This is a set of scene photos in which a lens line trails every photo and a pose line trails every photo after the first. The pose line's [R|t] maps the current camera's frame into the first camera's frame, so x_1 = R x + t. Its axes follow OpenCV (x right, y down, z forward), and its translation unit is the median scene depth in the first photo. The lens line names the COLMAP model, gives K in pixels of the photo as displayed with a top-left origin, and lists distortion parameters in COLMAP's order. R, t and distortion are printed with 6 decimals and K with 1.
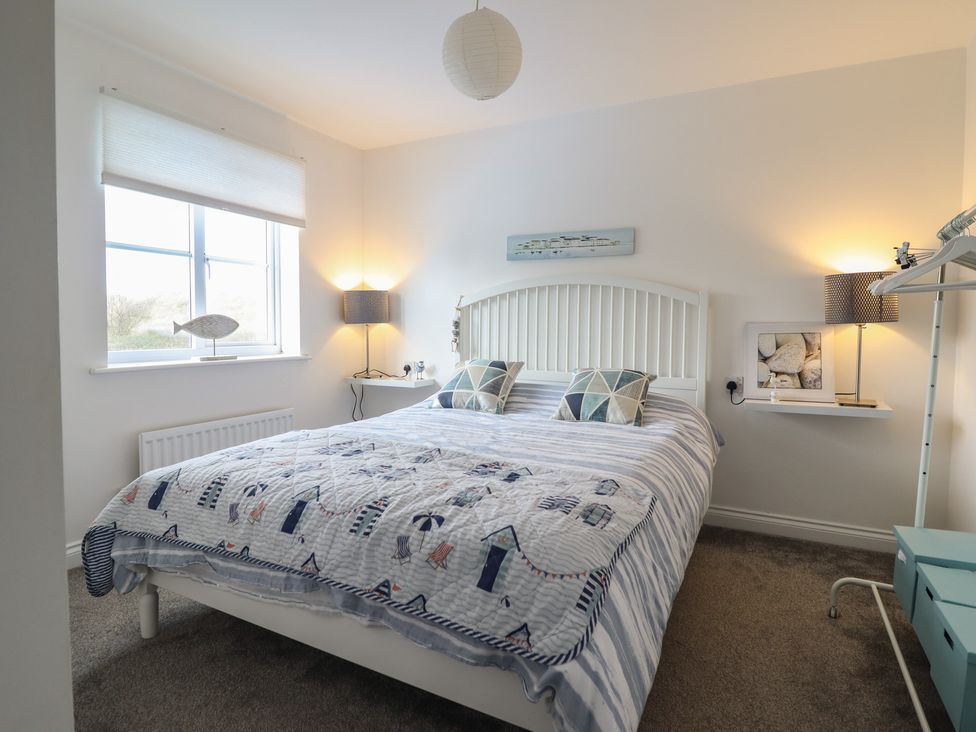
lens RADIAL K [[556.1, 0, 481.3], [0, 556.1, 361.8], [0, 0, 1]] dist [-0.001347, -0.008683]
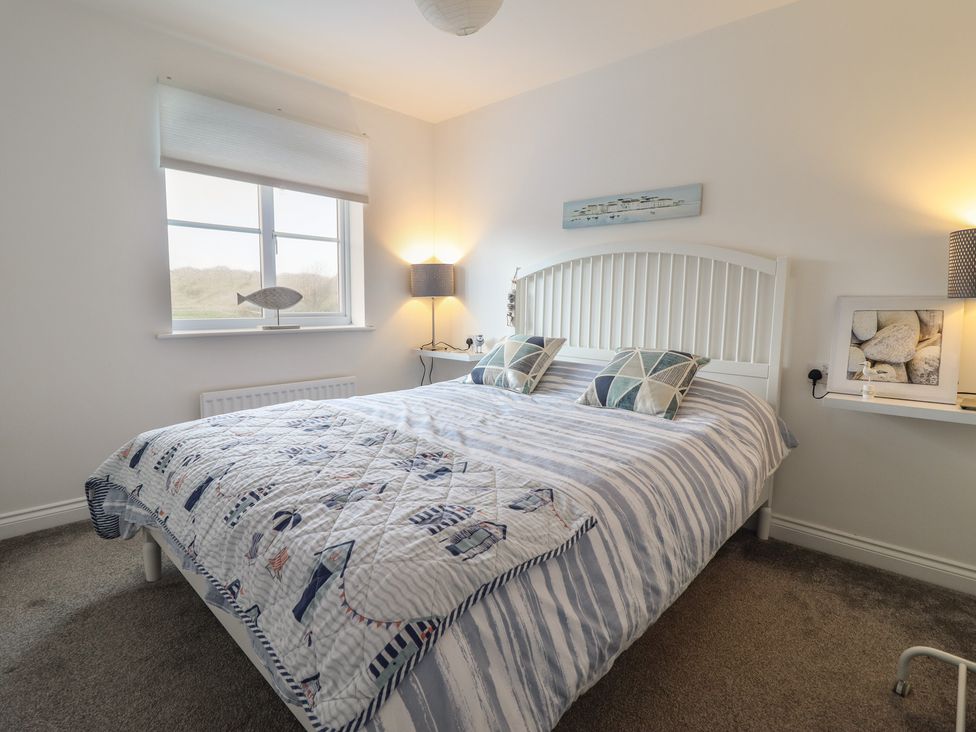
lens RADIAL K [[507.2, 0, 490.9], [0, 507.2, 362.7], [0, 0, 1]] dist [-0.005976, -0.010293]
pose [[0.960217, 0.040037, -0.276371, 0.217822], [-0.025282, 0.998068, 0.056750, -0.004926], [0.278109, -0.047505, 0.959374, 0.180887]]
